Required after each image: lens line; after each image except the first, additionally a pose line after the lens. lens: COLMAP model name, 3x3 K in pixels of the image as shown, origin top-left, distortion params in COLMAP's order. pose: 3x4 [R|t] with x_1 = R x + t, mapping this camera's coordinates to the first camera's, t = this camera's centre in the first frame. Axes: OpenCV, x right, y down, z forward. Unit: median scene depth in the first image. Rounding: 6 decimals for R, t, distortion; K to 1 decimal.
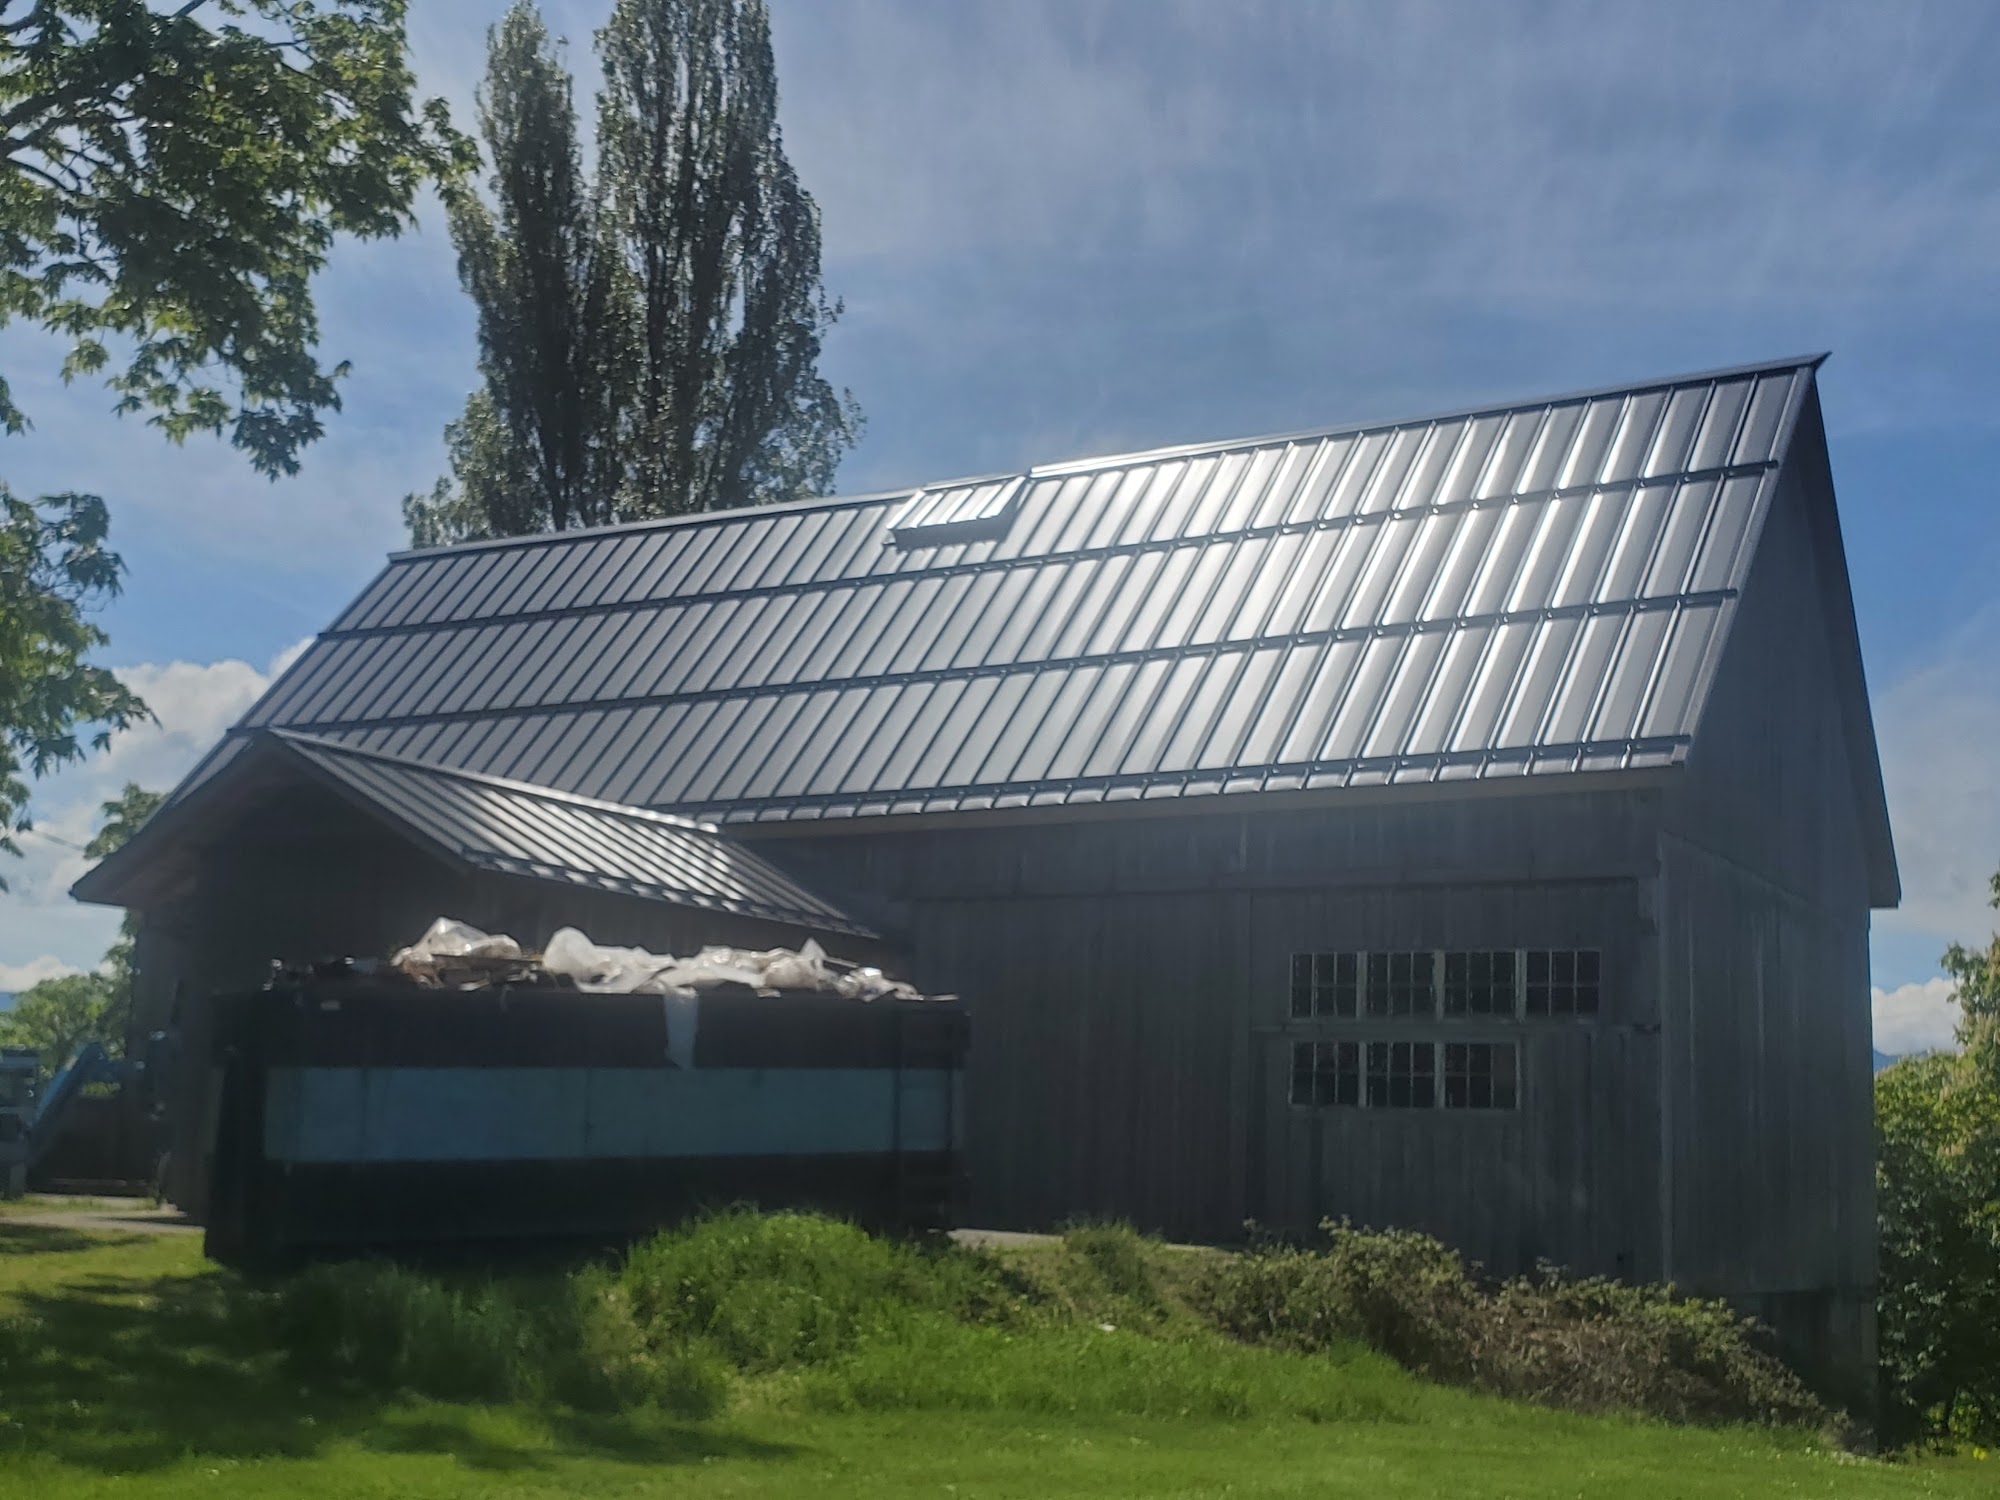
lens RADIAL K [[2225.3, 0, 994.1], [0, 2225.3, 757.3], [0, 0, 1]] dist [0.013845, -0.034039]
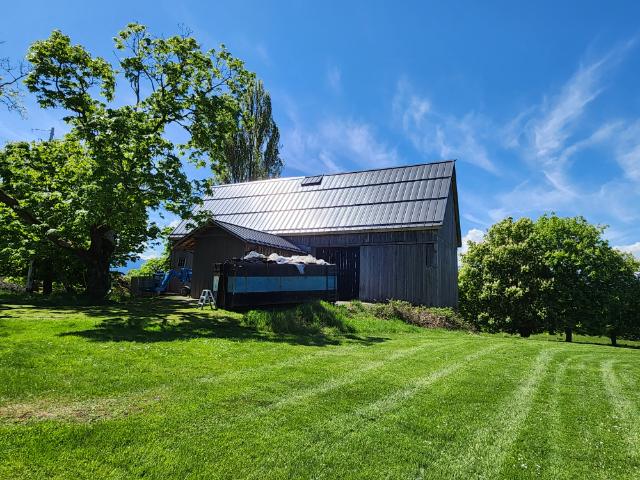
lens RADIAL K [[363.1, 0, 320.0], [0, 363.1, 240.0], [0, 0, 1]] dist [-0.010004, -0.000291]
pose [[0.996302, 0.002017, 0.085896, -0.114775], [-0.006631, 0.998548, 0.053466, -0.007884], [-0.085664, -0.053838, 0.994868, 0.018092]]
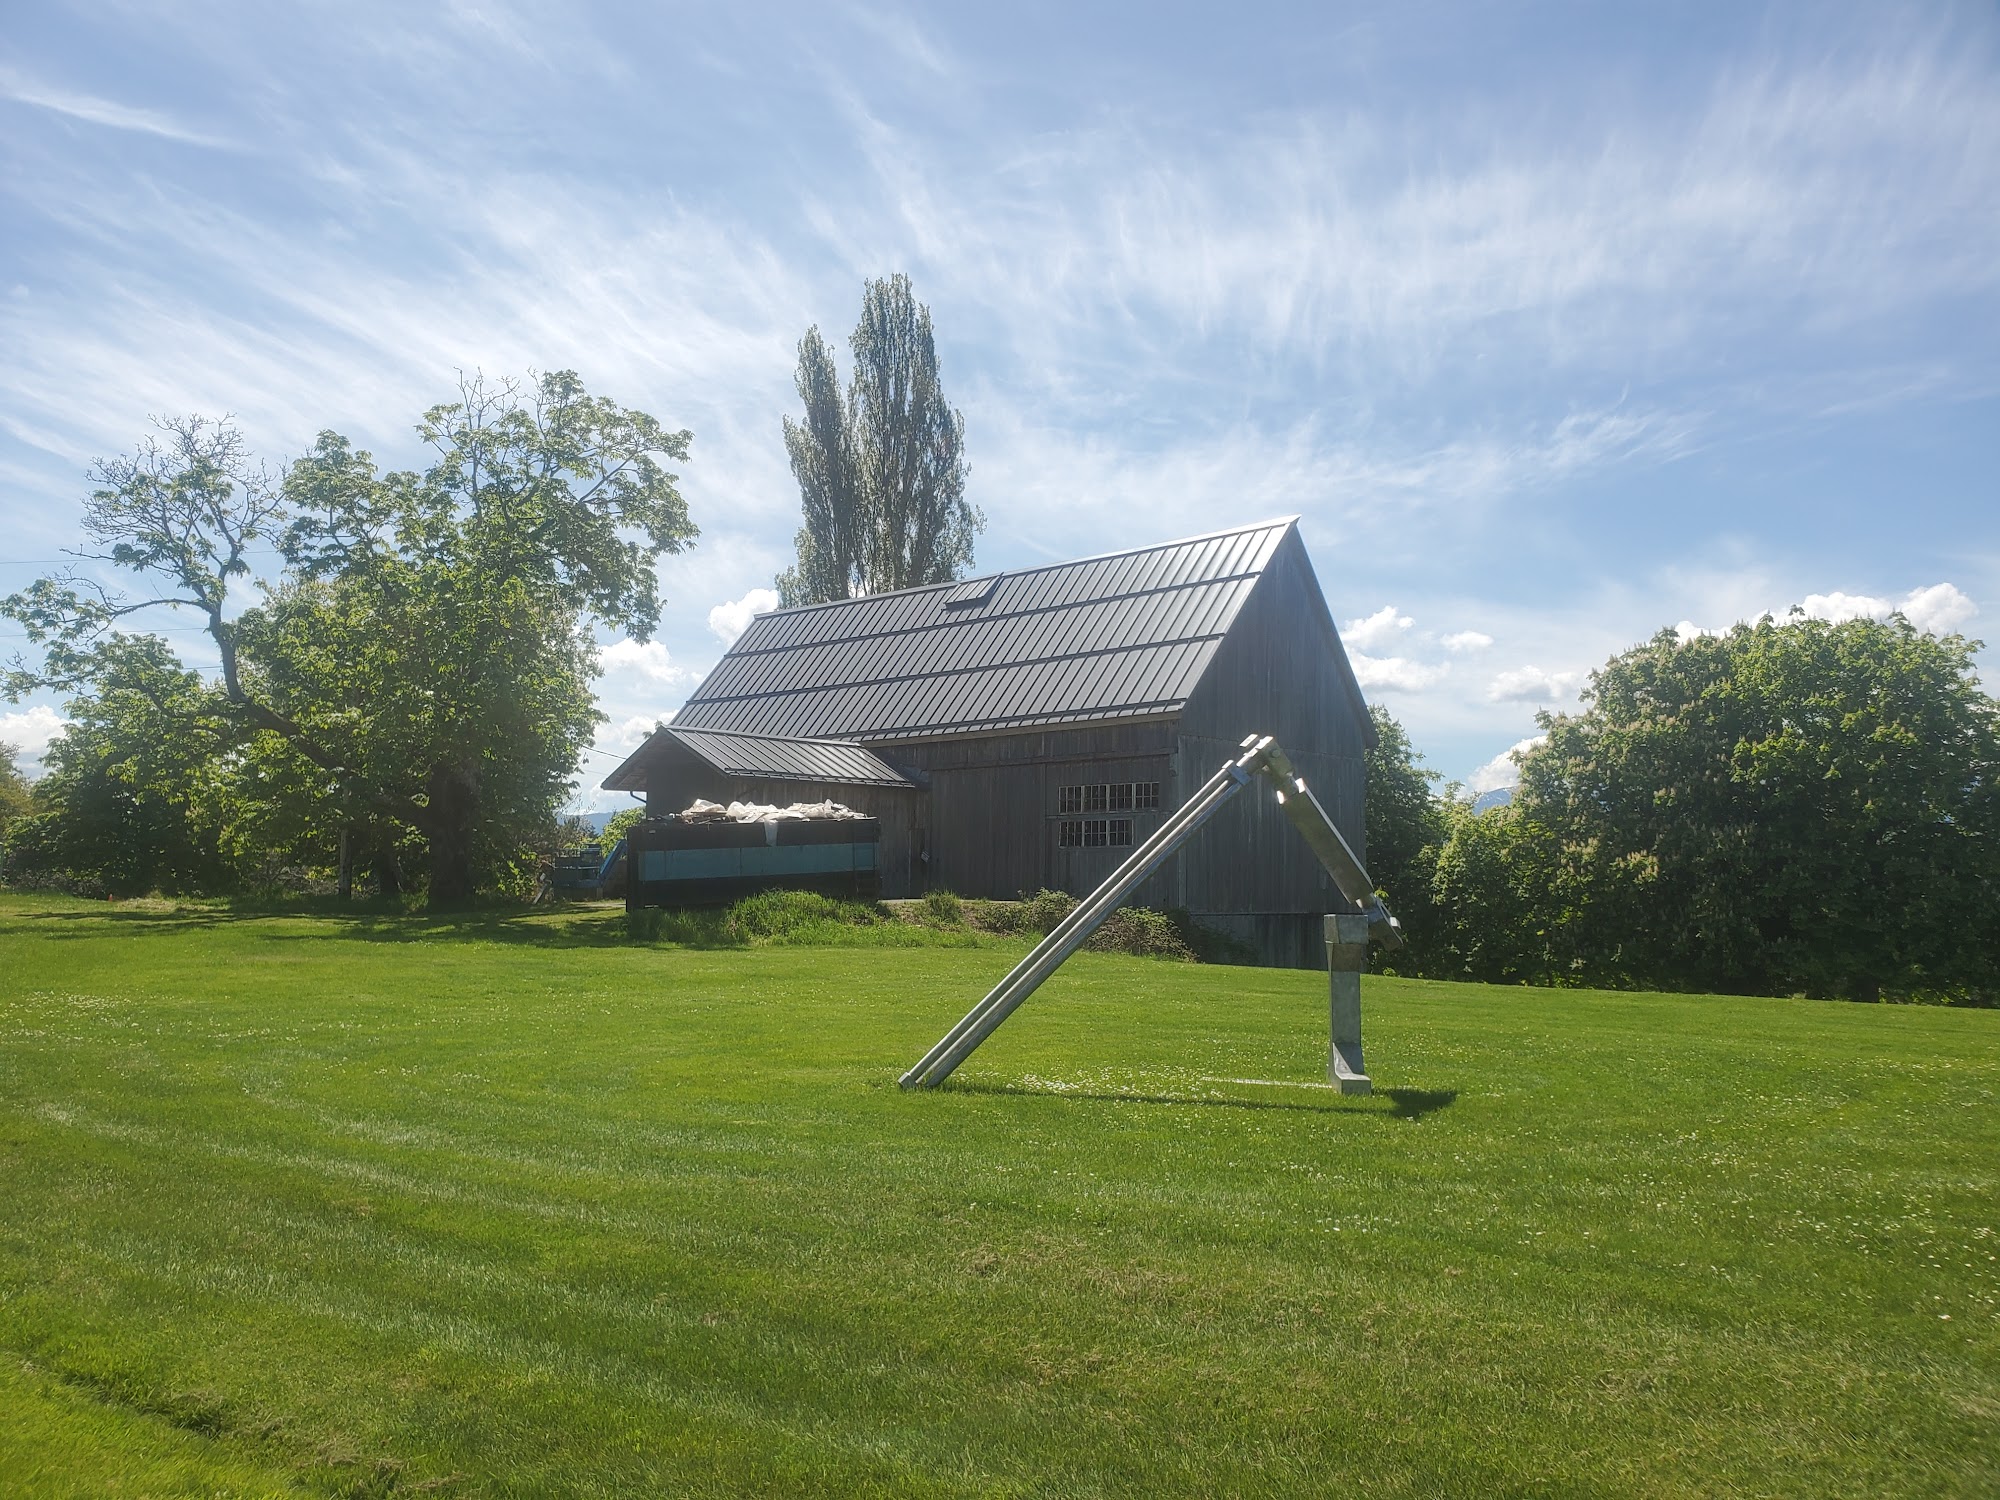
lens RADIAL K [[1311.3, 0, 991.4], [0, 1311.3, 759.6], [0, 0, 1]] dist [0.022069, -0.002516]
pose [[0.983890, -0.050934, -0.171364, 0.337200], [0.065962, 0.994349, 0.083175, -0.076740], [0.166159, -0.093139, 0.981690, -0.500140]]
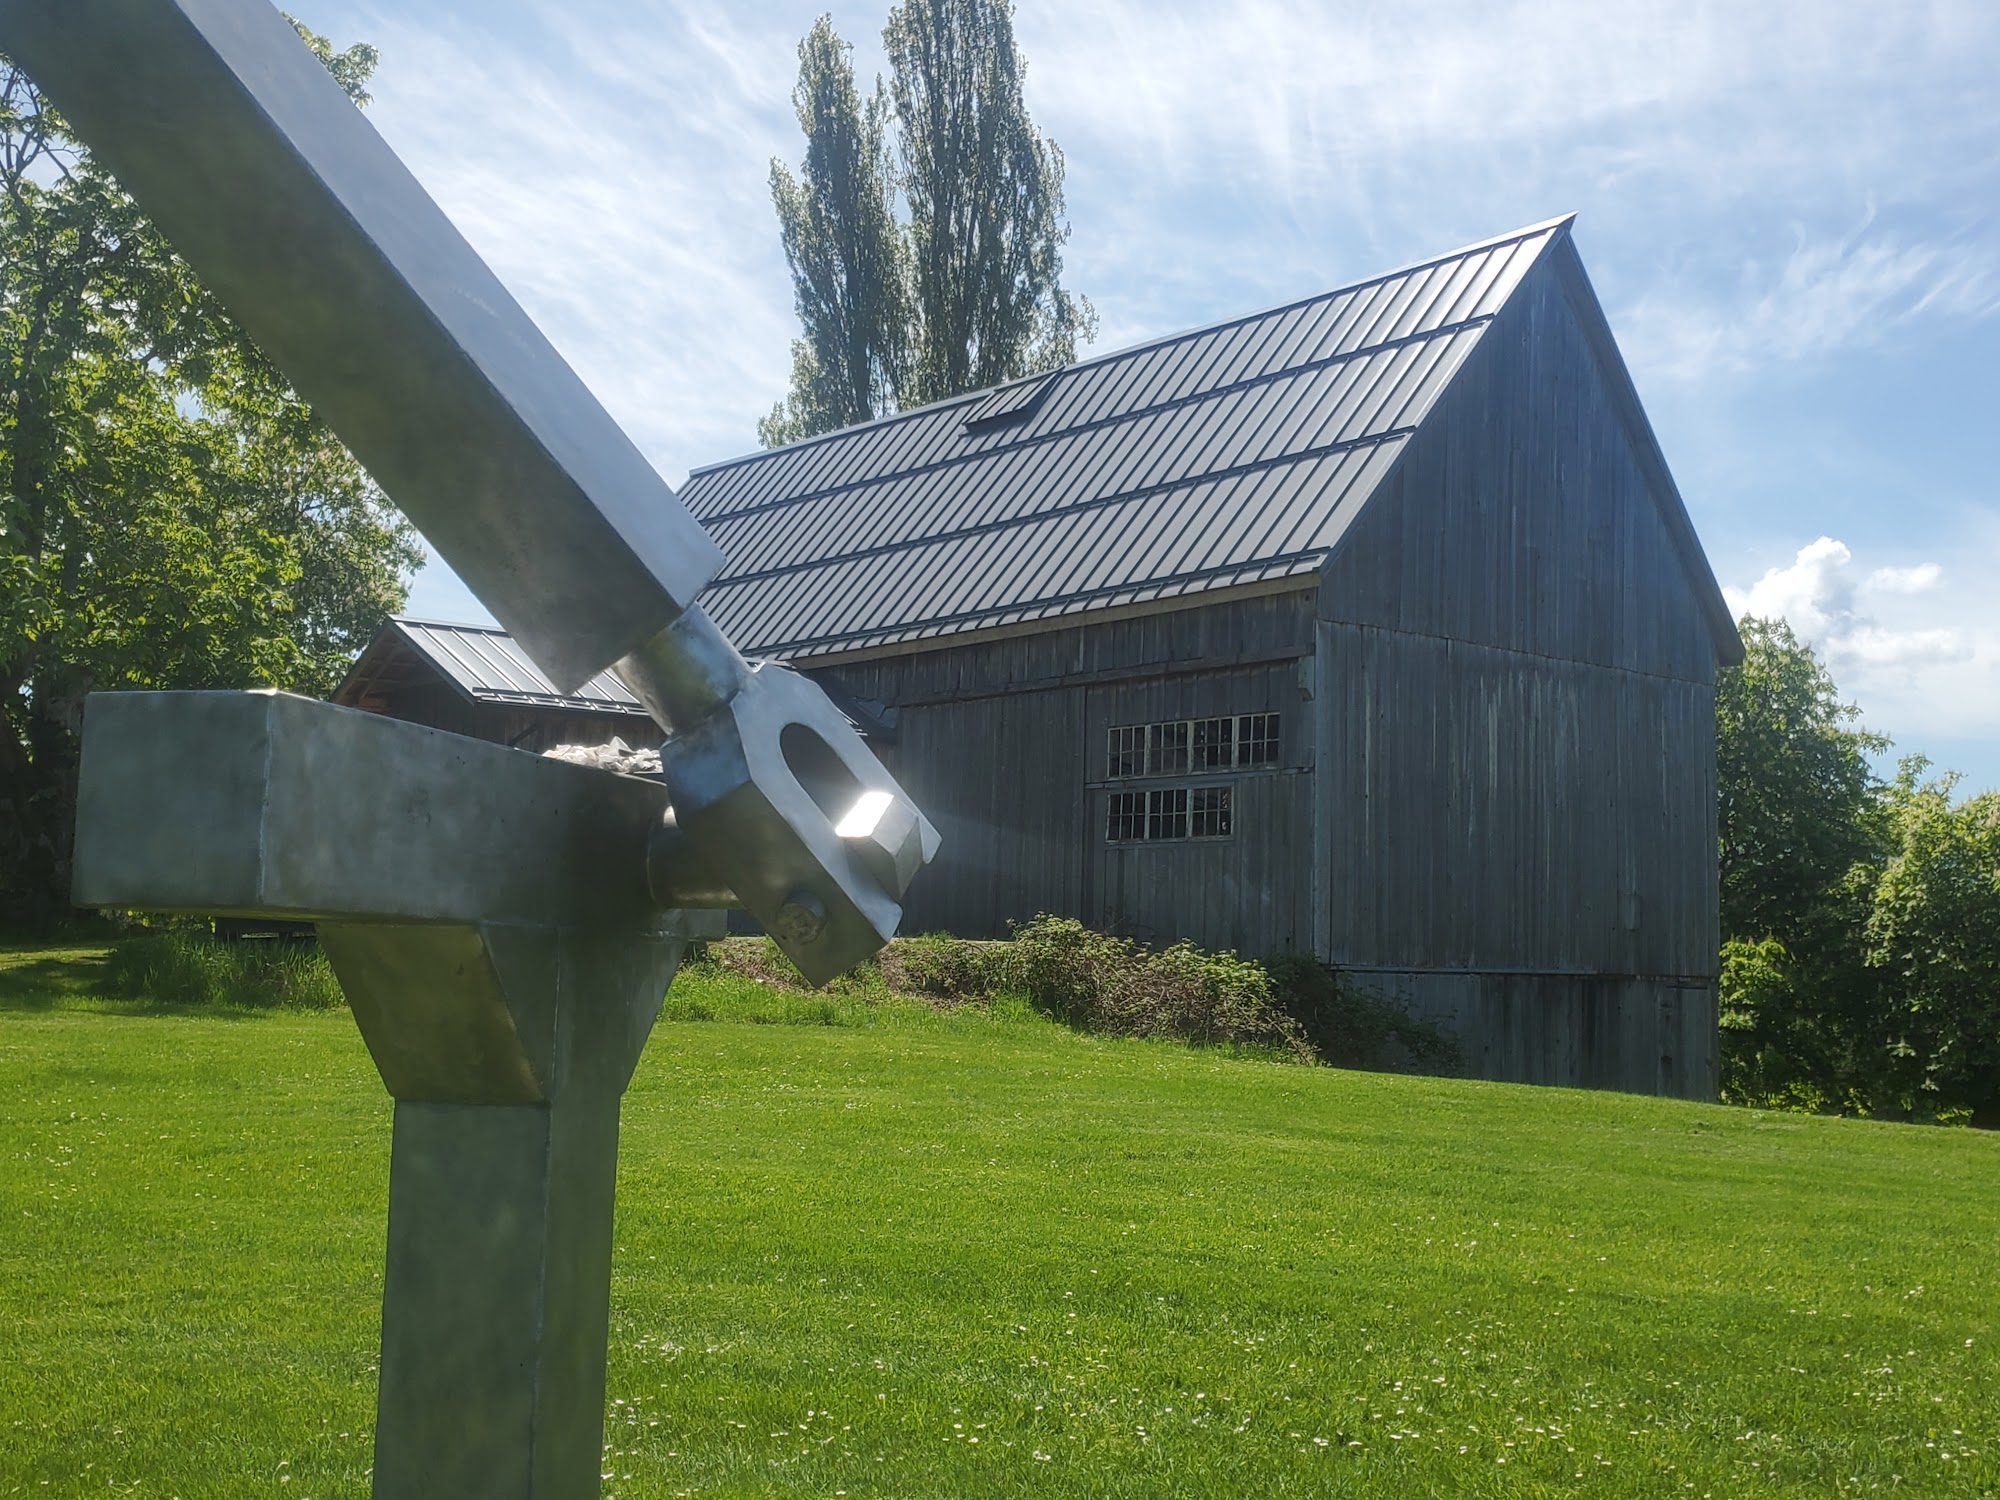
lens RADIAL K [[1921.1, 0, 1000.0], [0, 1921.1, 750.0], [0, 0, 1]] dist [0.004291, -0.023808]
pose [[0.956562, -0.050592, -0.287106, 0.432739], [0.073811, 0.994768, 0.070627, 0.015155], [0.282031, -0.088751, 0.955292, -0.133046]]
